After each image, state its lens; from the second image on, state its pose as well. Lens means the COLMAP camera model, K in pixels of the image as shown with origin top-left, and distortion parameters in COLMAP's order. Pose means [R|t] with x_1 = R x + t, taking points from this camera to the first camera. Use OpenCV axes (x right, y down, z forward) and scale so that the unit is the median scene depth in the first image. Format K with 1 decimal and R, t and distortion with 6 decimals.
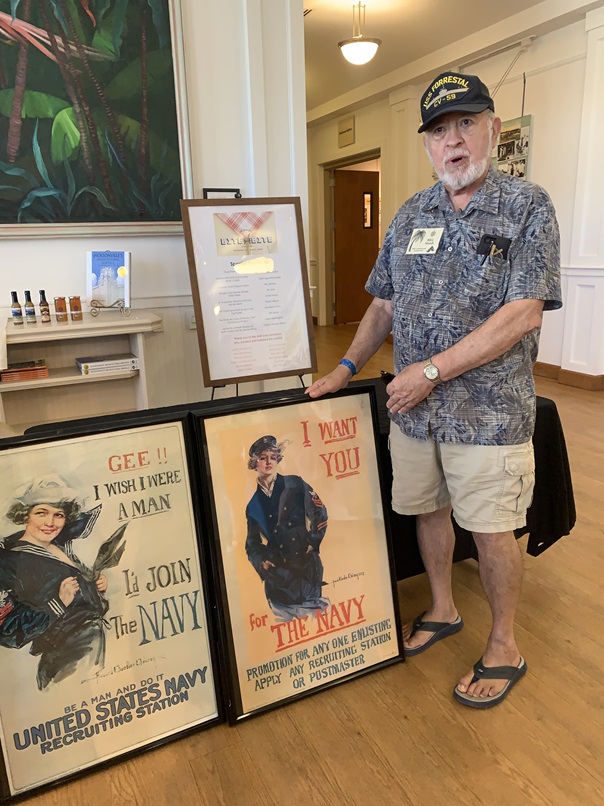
lens RADIAL K [[604.2, 0, 309.2], [0, 604.2, 404.4], [0, 0, 1]] dist [0.003523, -0.000897]
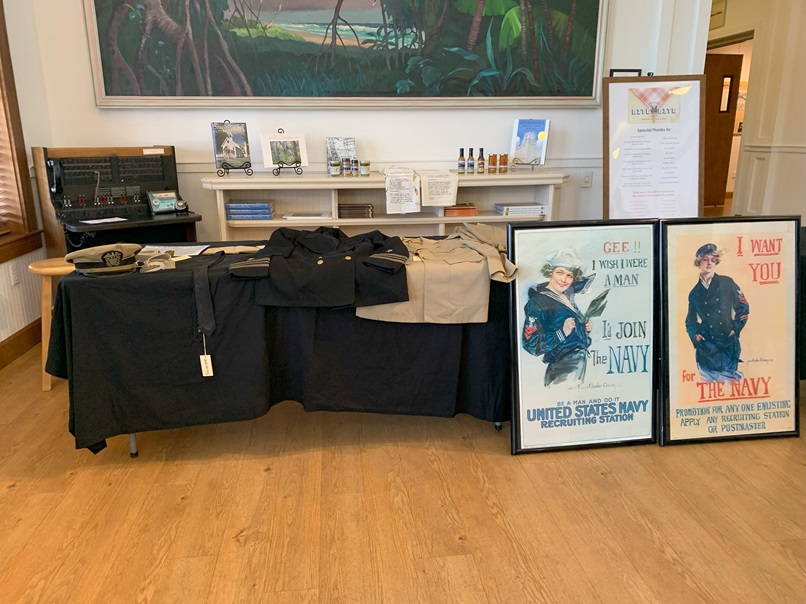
lens RADIAL K [[604.2, 0, 396.3], [0, 604.2, 300.6], [0, 0, 1]] dist [0.003523, -0.000897]
pose [[0.941986, 0.107668, -0.317915, -0.277250], [-0.104778, 0.994150, 0.026231, 0.208600], [0.318879, 0.008601, 0.947756, -0.494248]]
